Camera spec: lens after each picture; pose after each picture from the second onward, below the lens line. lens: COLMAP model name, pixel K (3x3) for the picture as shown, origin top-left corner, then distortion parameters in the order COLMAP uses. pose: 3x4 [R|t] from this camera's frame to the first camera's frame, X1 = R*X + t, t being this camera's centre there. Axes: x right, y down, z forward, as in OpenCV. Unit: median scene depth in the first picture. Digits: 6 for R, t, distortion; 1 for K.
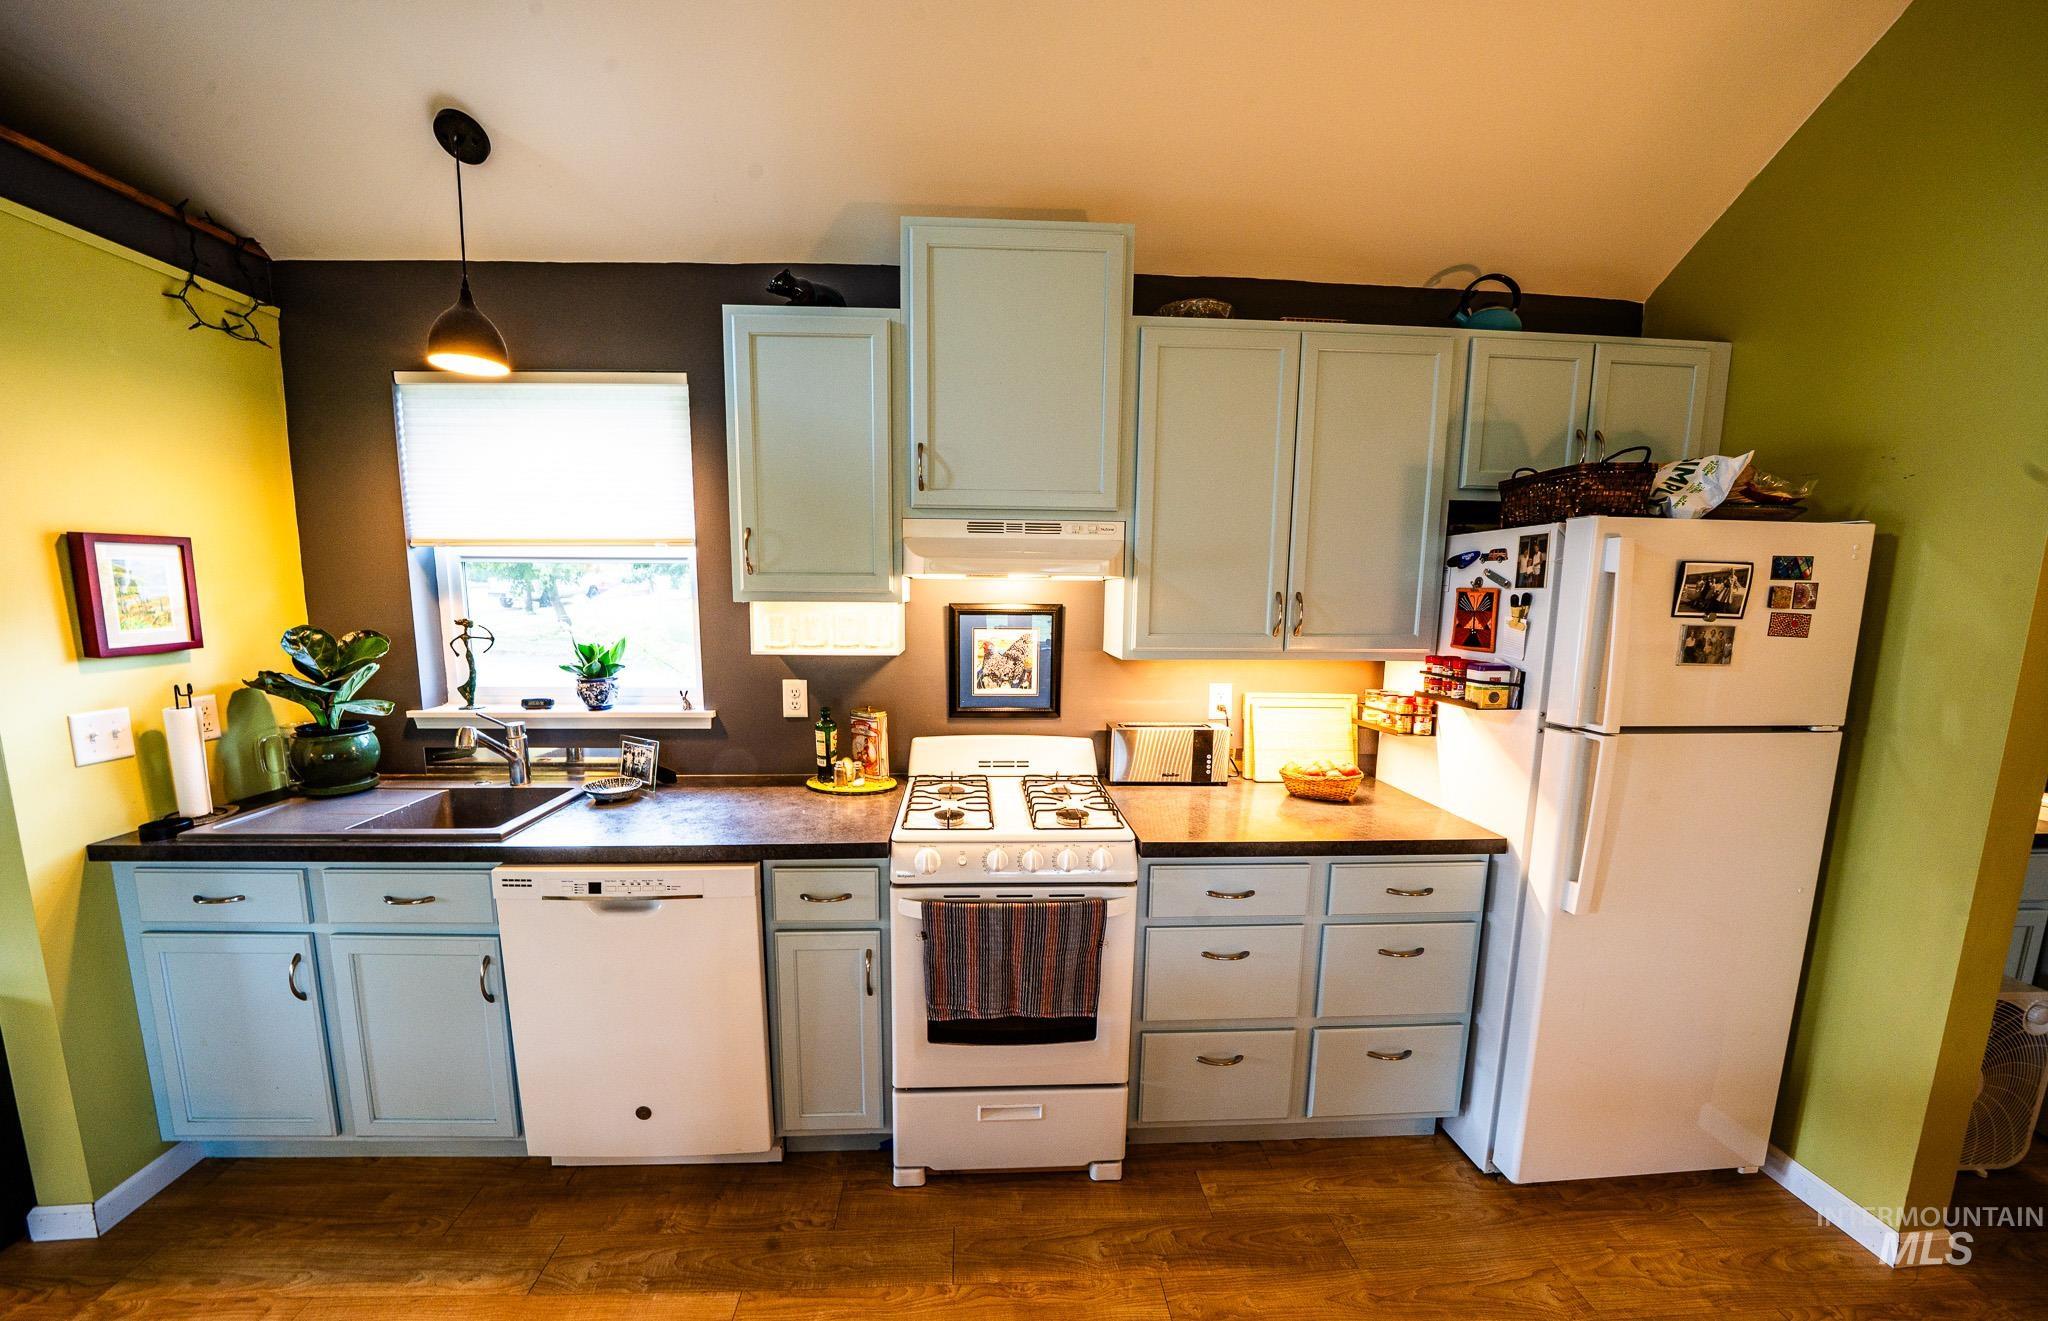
lens RADIAL K [[730.2, 0, 1007.3], [0, 730.2, 690.9], [0, 0, 1]] dist [-0.020424, 0.000121]
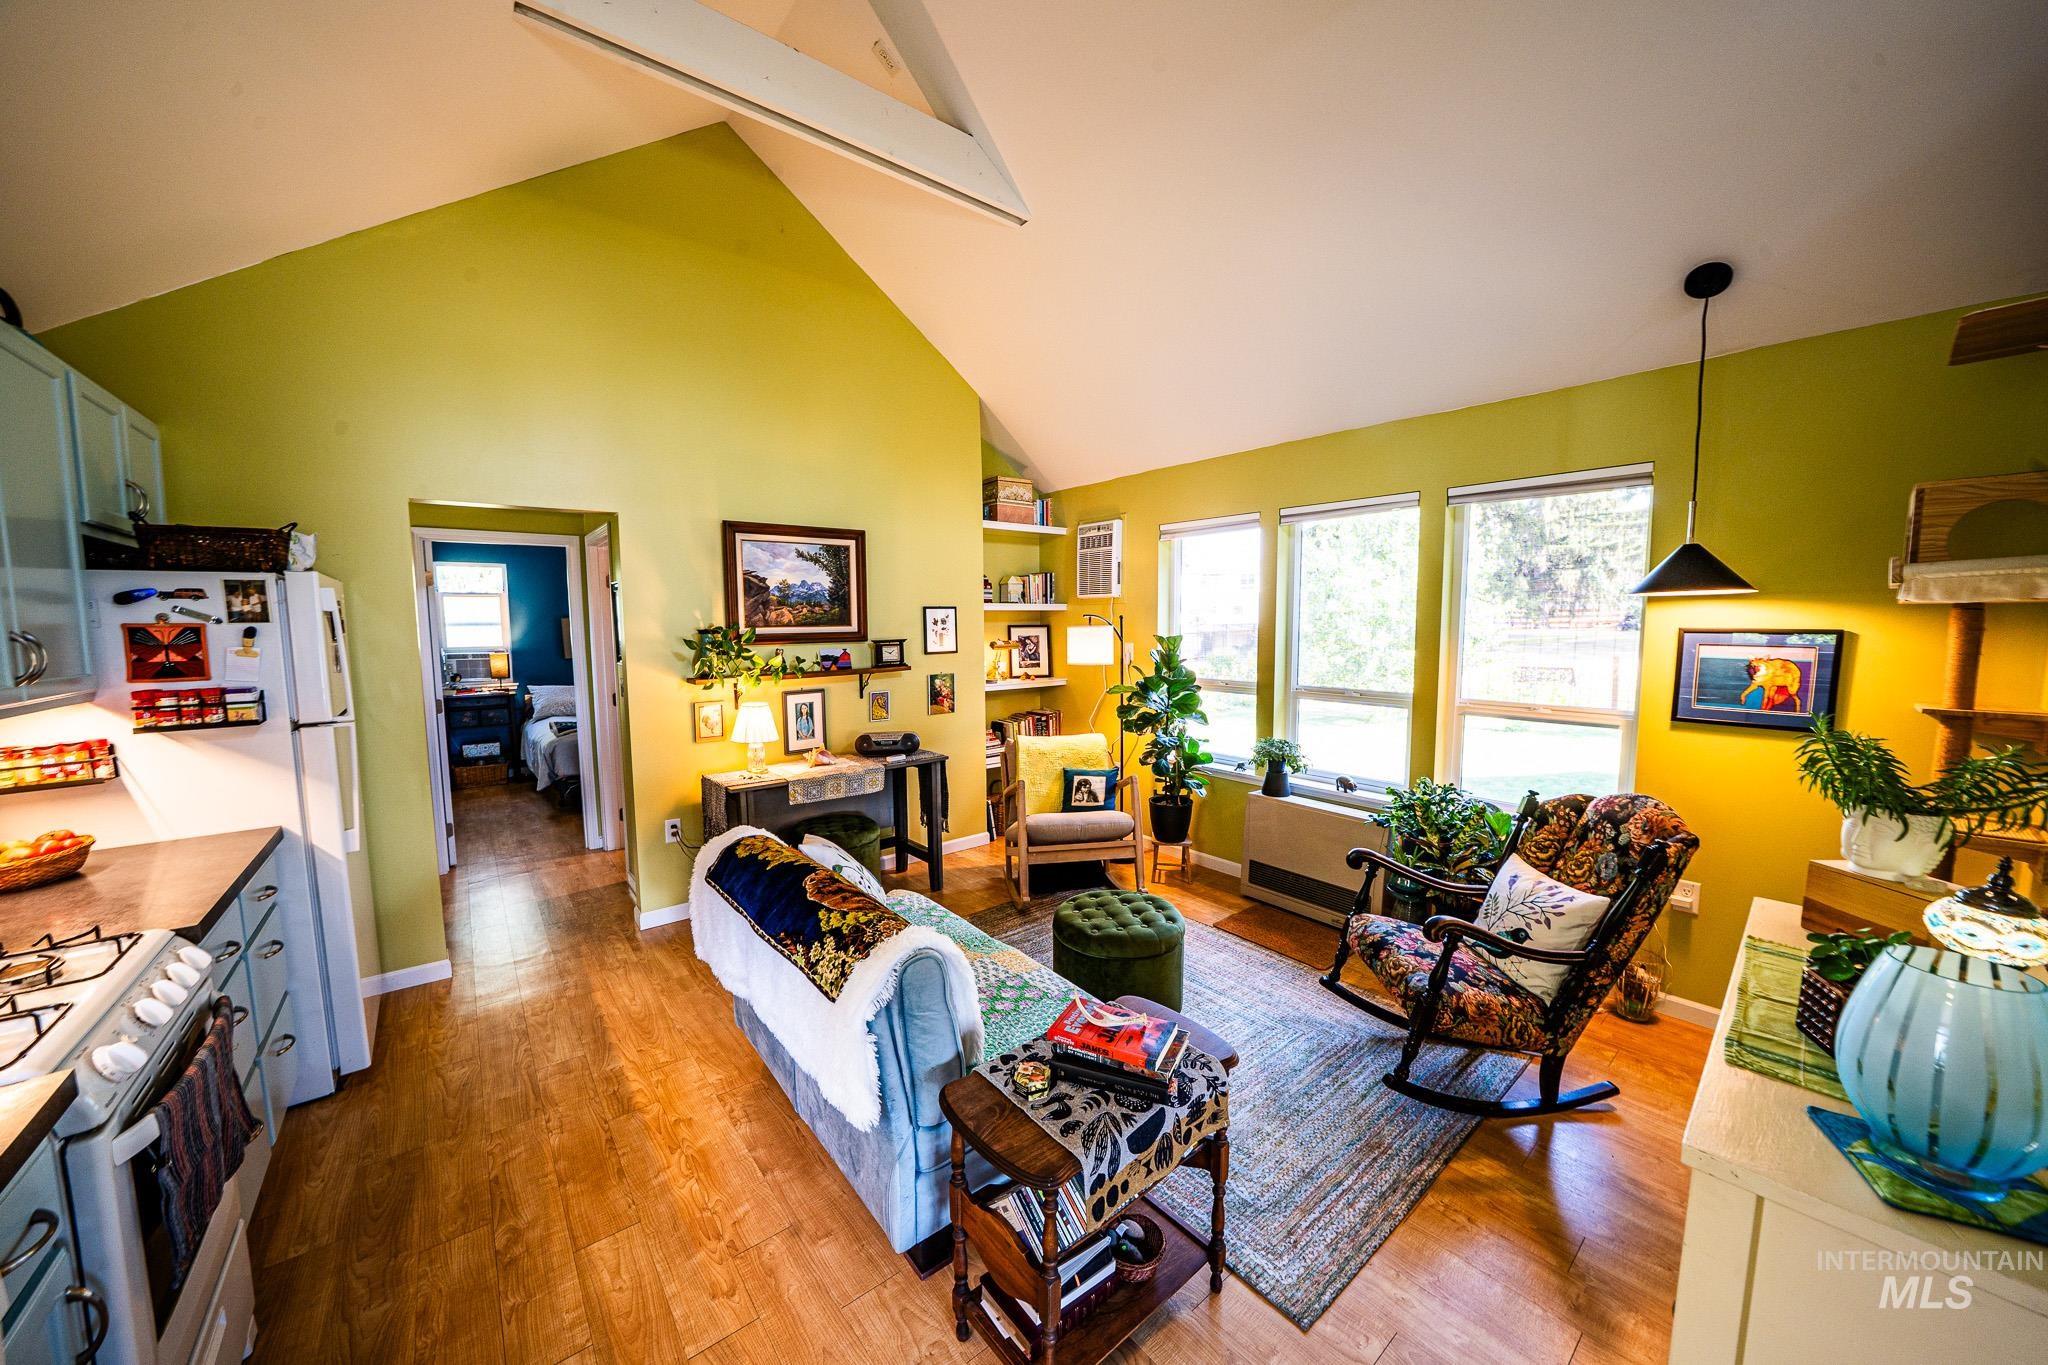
lens RADIAL K [[713.0, 0, 1012.3], [0, 713.0, 687.3], [0, 0, 1]] dist [-0.027057, 0.002621]
pose [[-0.586688, -0.080269, 0.805825, -0.909049], [0.111884, 0.977498, 0.178827, -0.090635], [-0.802047, 0.195074, -0.564506, 0.581782]]
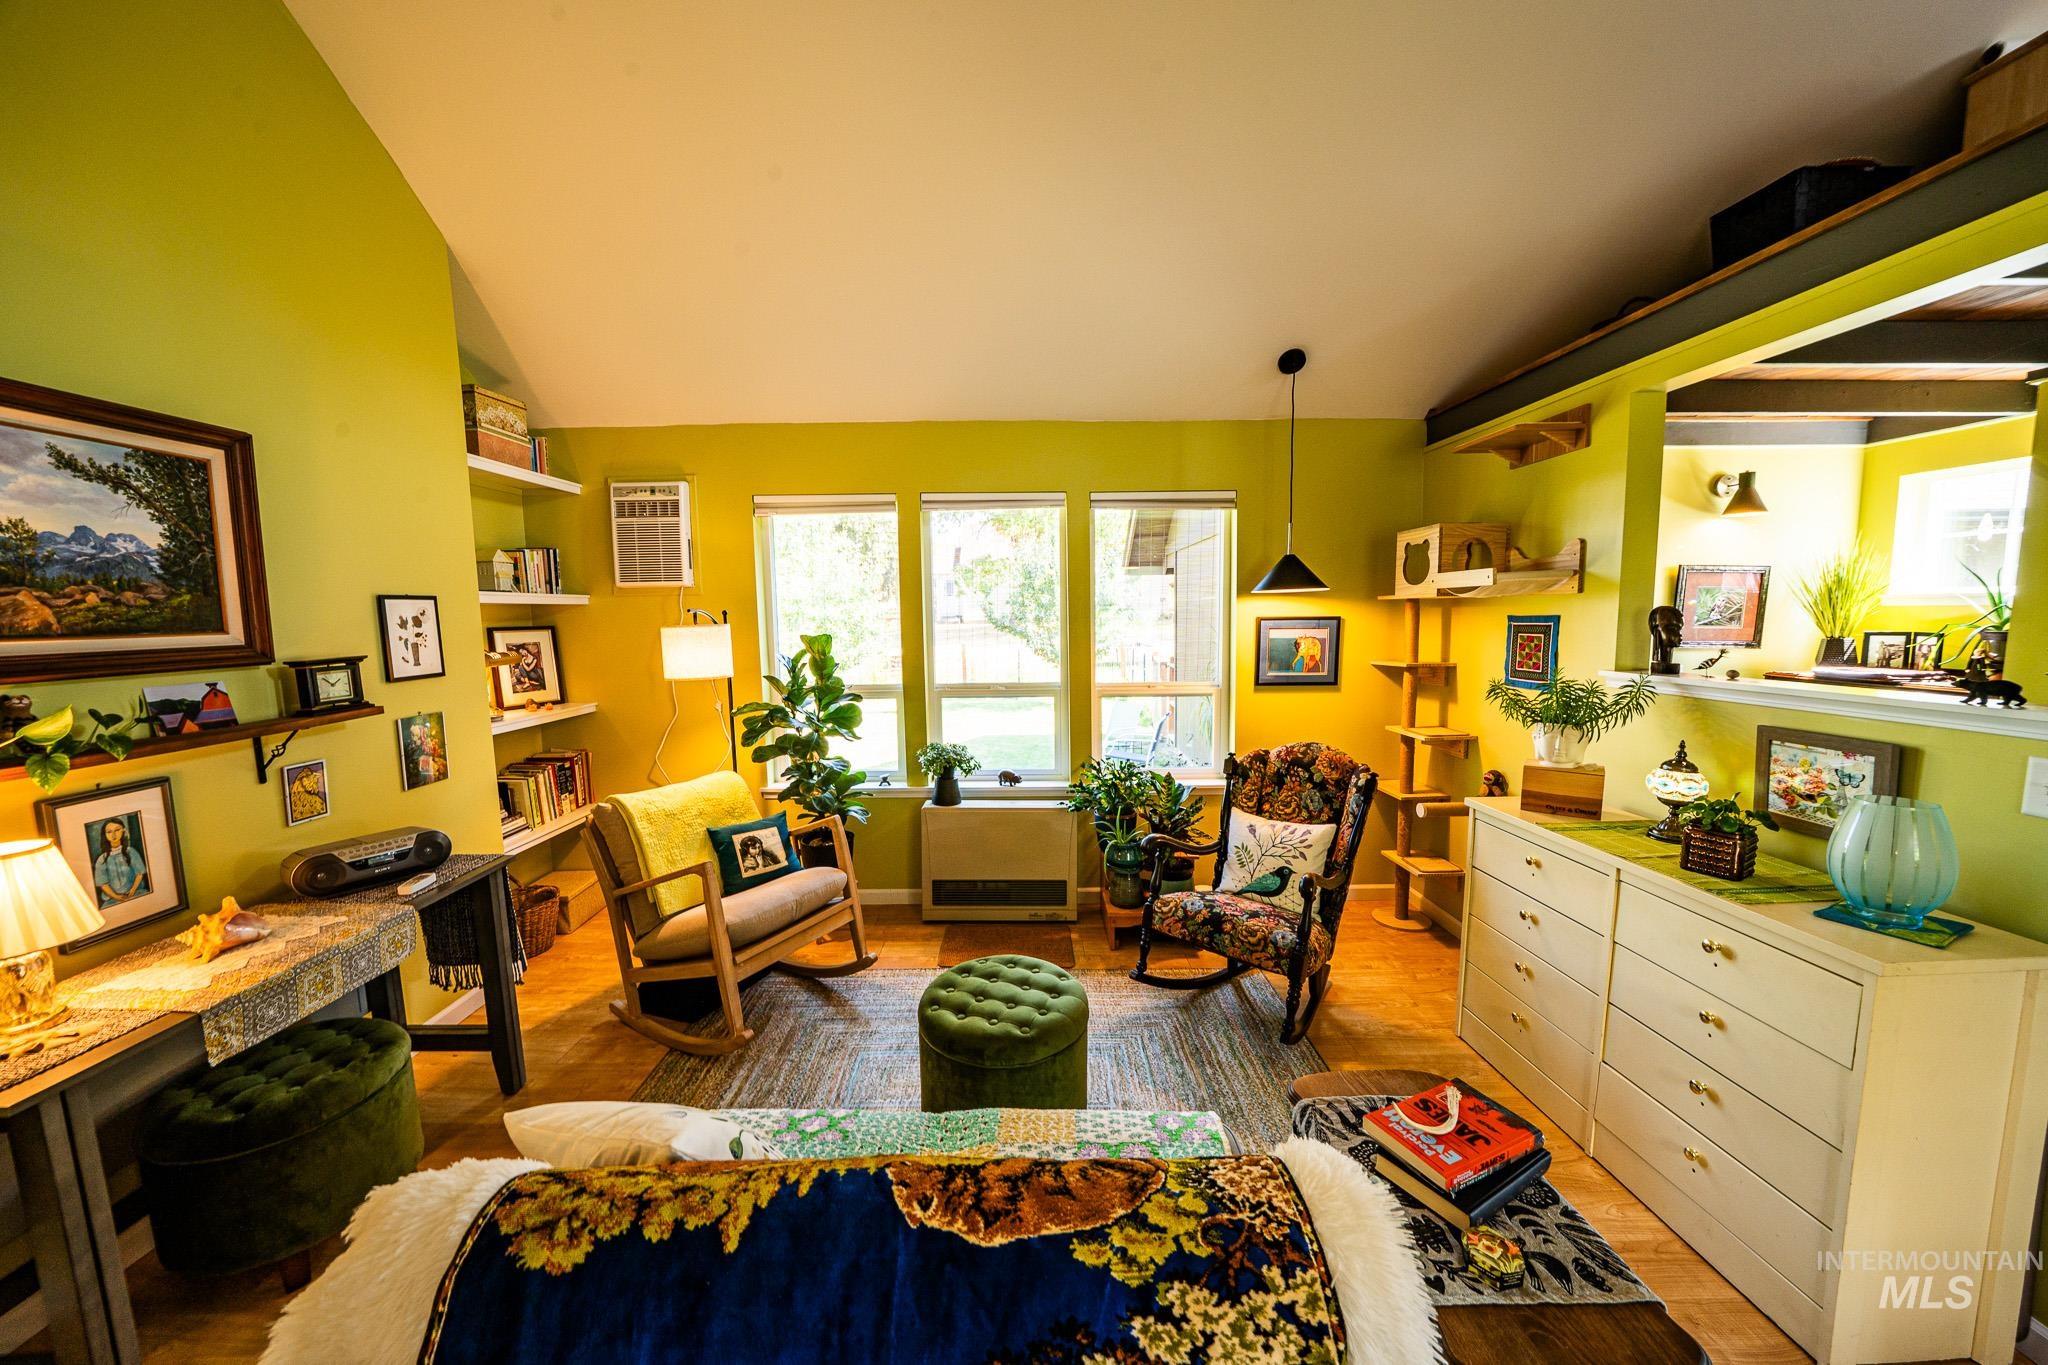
lens RADIAL K [[713.0, 0, 1018.3], [0, 713.0, 688.6], [0, 0, 1]] dist [-0.027057, 0.002621]
pose [[-0.998981, -0.000018, 0.045129, -0.045134], [0.010823, 0.970723, 0.239957, -0.088078], [-0.043812, 0.240201, -0.969734, 0.637094]]
